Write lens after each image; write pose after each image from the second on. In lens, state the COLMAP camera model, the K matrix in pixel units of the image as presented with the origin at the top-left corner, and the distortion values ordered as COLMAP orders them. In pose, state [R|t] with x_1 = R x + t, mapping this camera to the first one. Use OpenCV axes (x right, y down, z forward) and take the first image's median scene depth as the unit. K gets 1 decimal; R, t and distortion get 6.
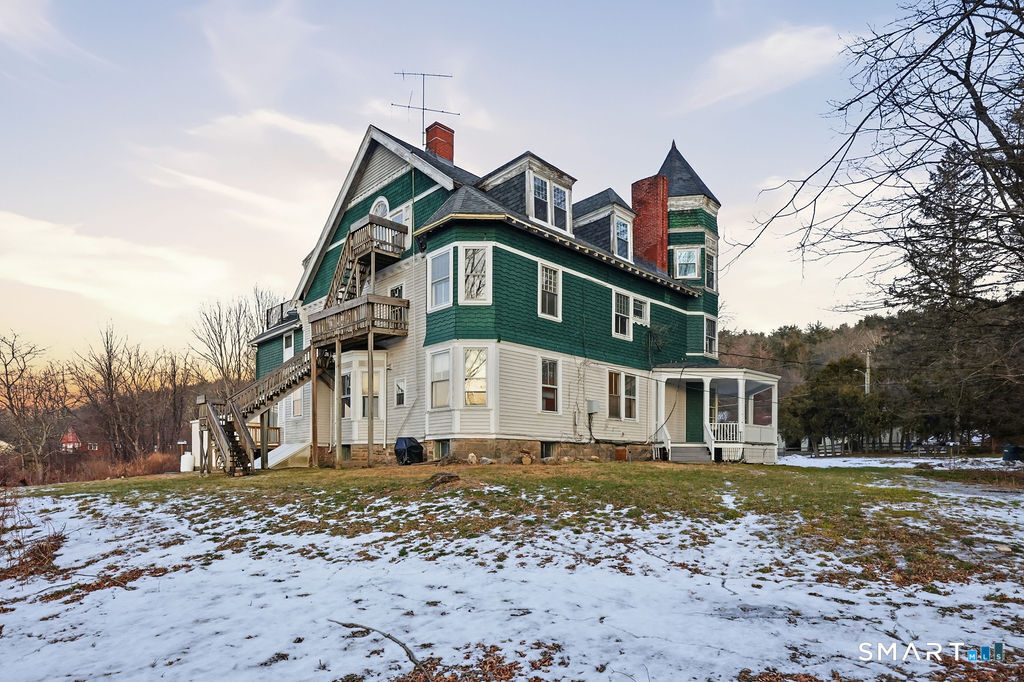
lens RADIAL K [[524.7, 0, 512.0], [0, 524.7, 341.0], [0, 0, 1]] dist [0.003864, 0.000051]
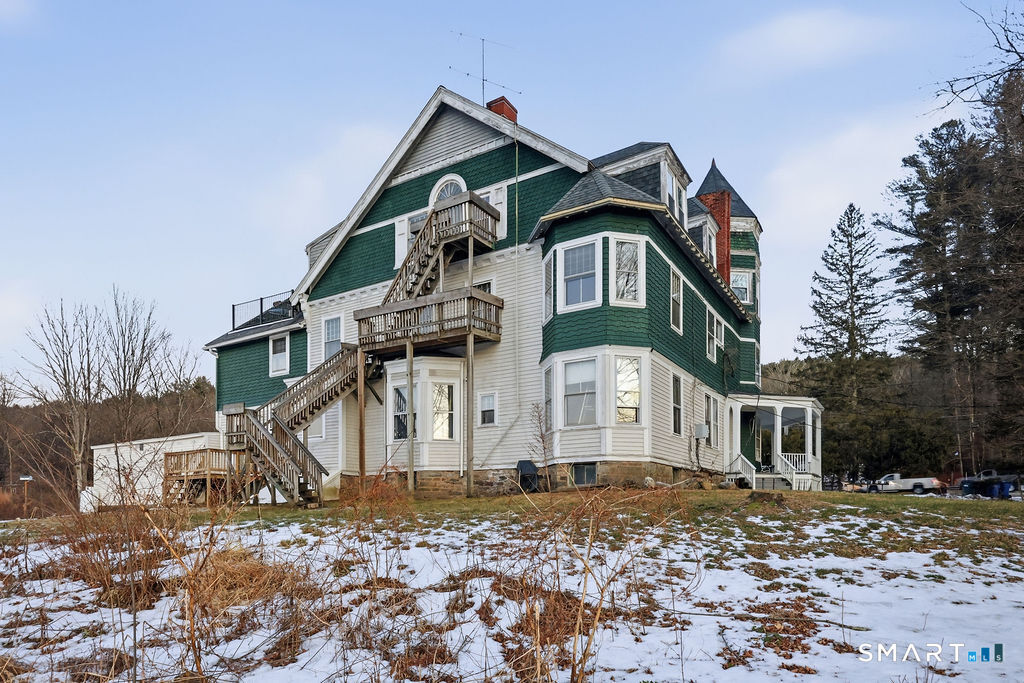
lens RADIAL K [[567.8, 0, 512.1], [0, 567.8, 379.1], [0, 0, 1]] dist [0.002444, 0.000493]
pose [[0.972043, 0.045009, 0.230450, -0.416358], [-0.046246, 0.998930, -0.000033, 0.052546], [-0.230205, -0.010625, 0.973084, 0.121094]]
